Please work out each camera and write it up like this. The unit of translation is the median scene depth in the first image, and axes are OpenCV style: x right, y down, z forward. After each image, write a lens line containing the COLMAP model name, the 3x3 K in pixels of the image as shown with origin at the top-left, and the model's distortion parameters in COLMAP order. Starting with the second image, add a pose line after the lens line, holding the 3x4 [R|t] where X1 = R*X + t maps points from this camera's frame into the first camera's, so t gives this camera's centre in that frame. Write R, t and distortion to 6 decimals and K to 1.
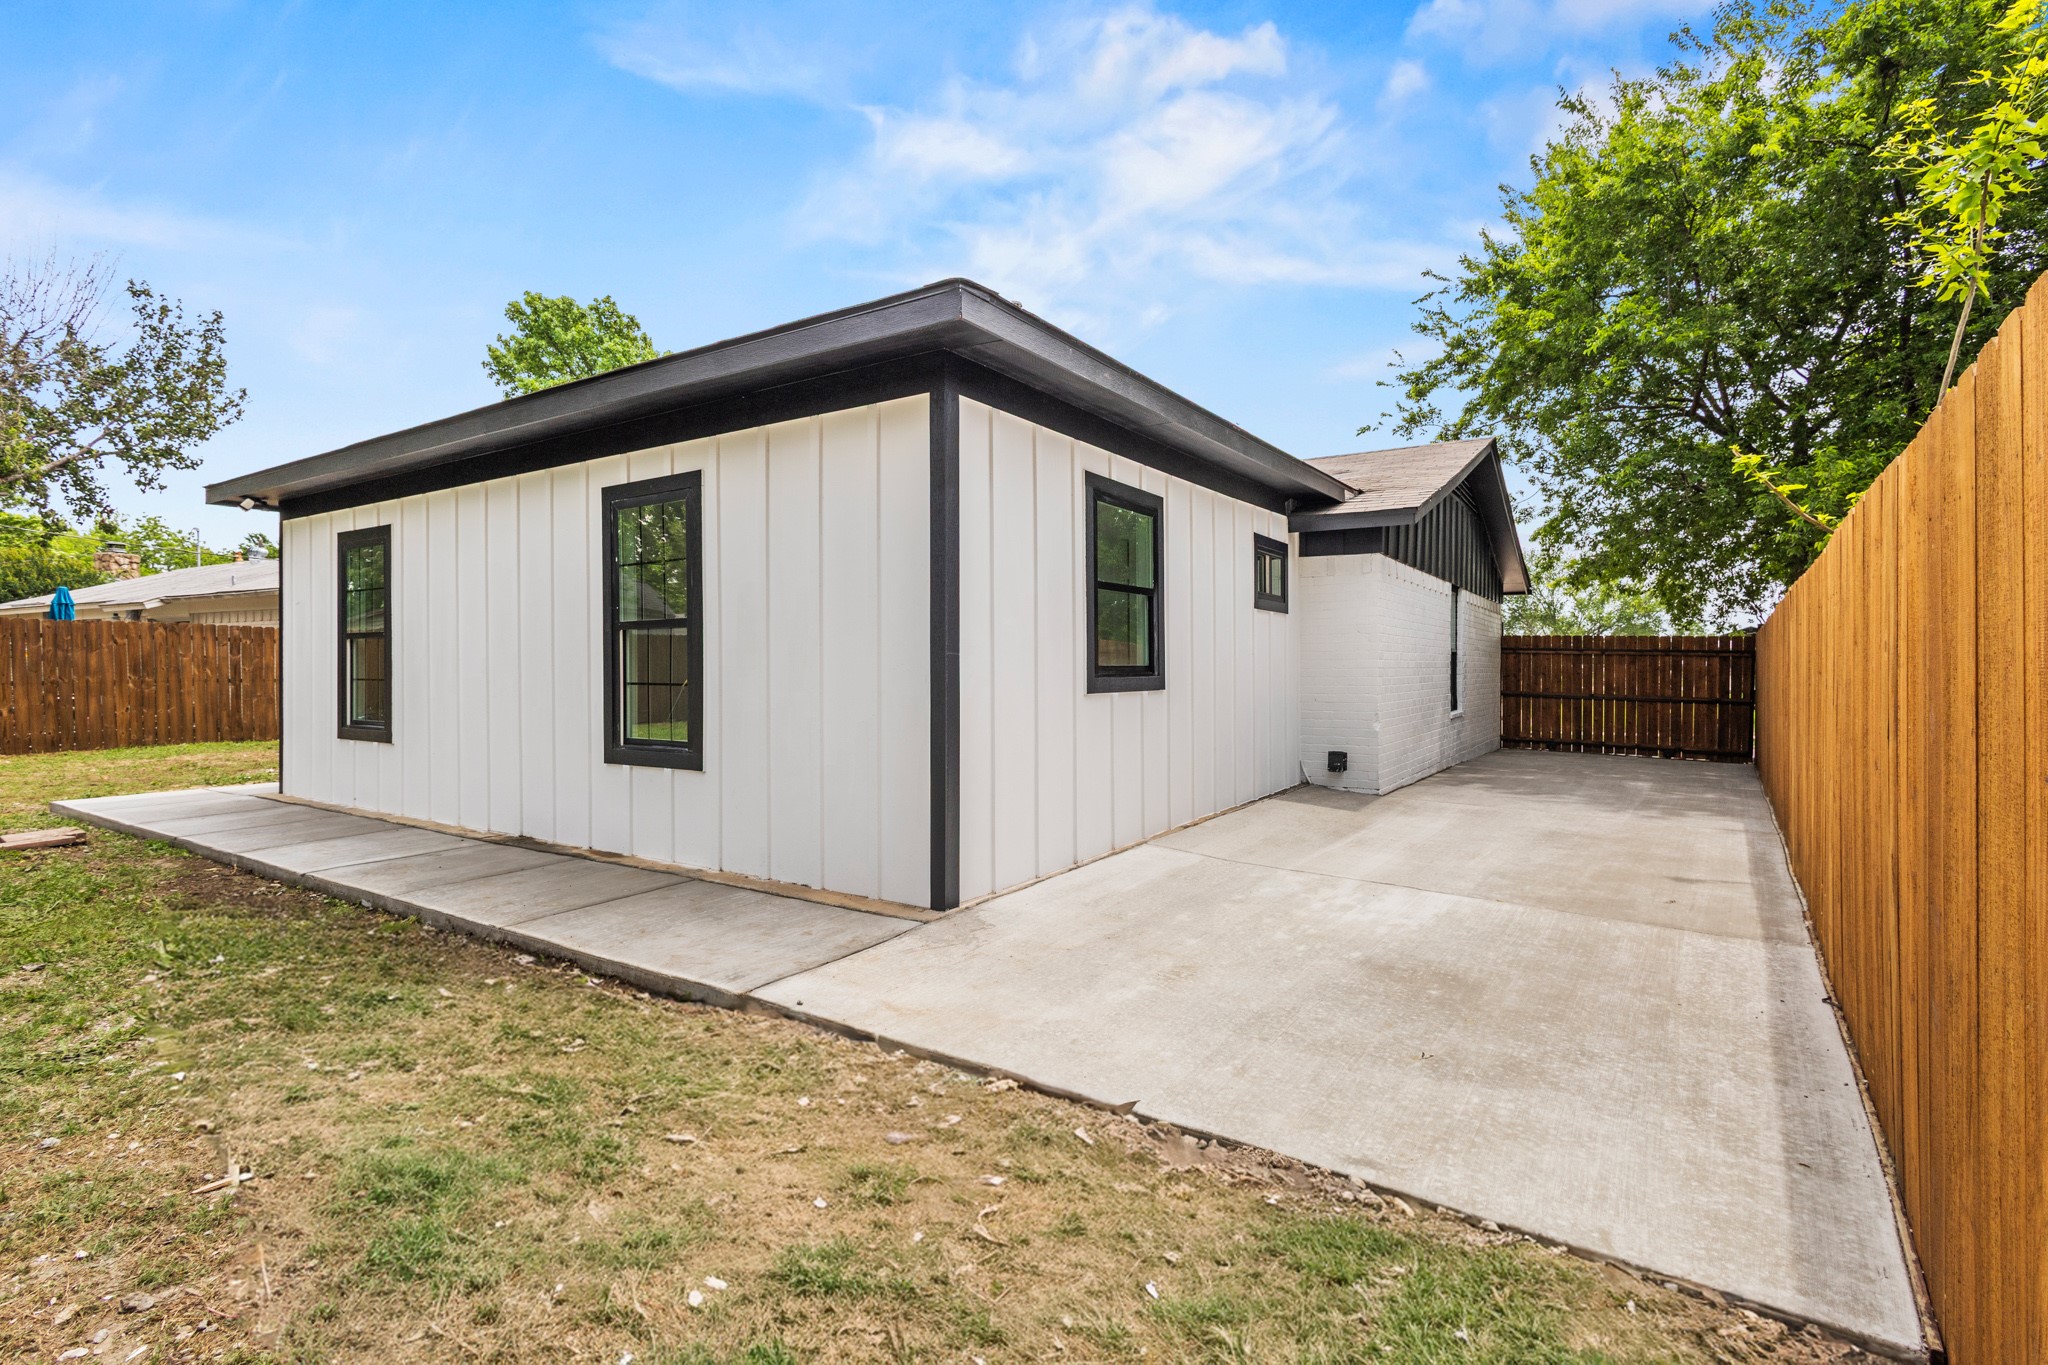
lens RADIAL K [[958.0, 0, 1027.1], [0, 958.0, 659.8], [0, 0, 1]] dist [-0.001431, -0.000103]
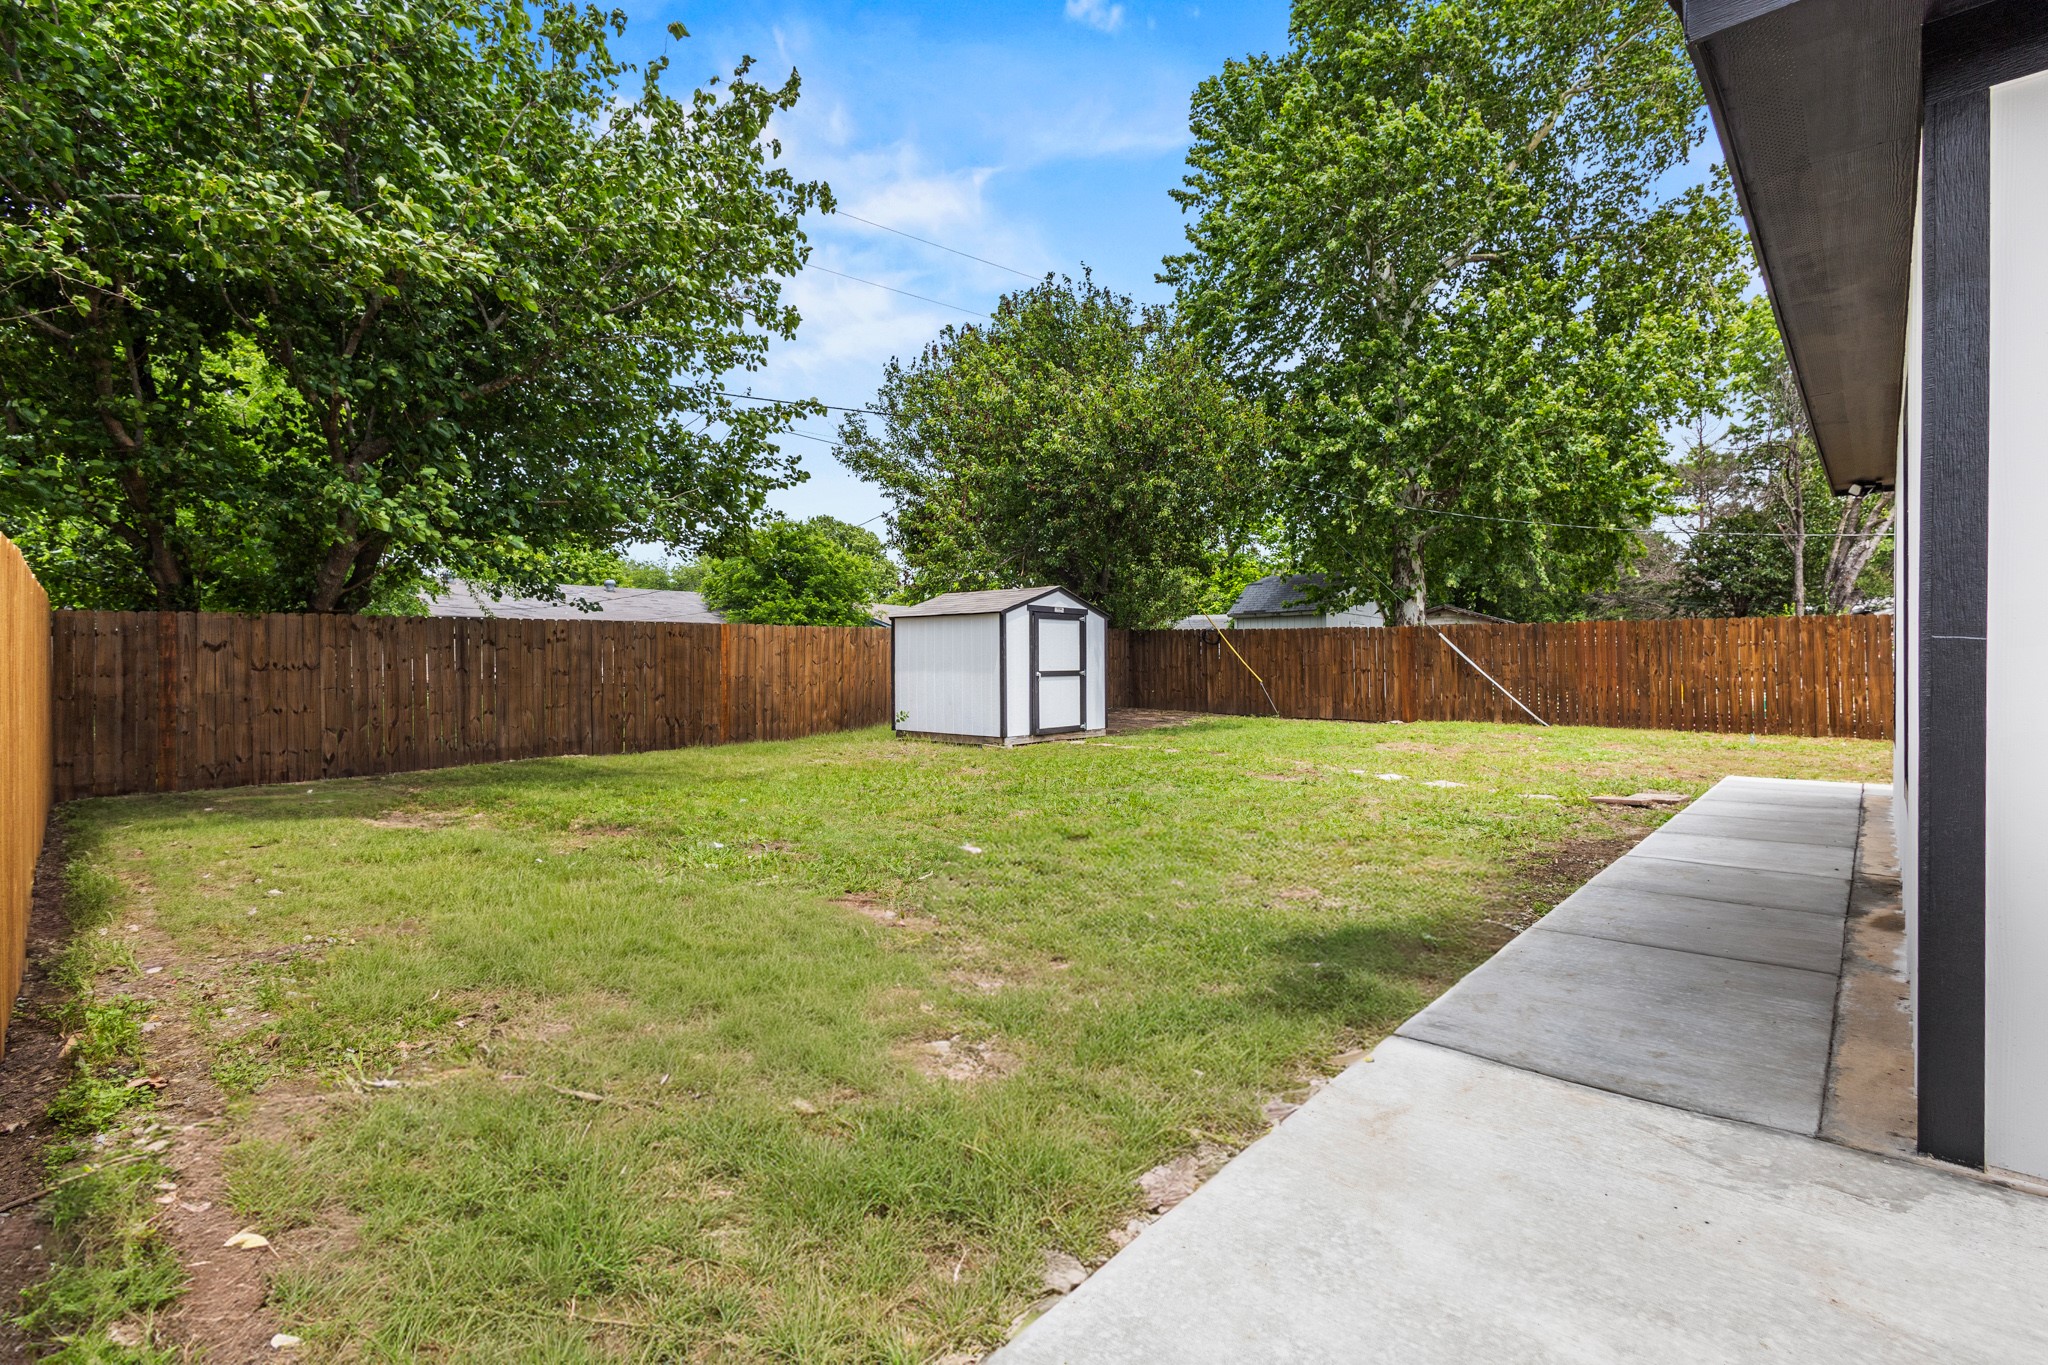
lens RADIAL K [[958.0, 0, 1027.1], [0, 958.0, 659.8], [0, 0, 1]] dist [-0.001431, -0.000103]
pose [[-0.144707, 0.006219, -0.989455, 0.531828], [0.002584, 0.999979, 0.005907, -0.000116], [0.989471, -0.001702, -0.144720, 0.686273]]
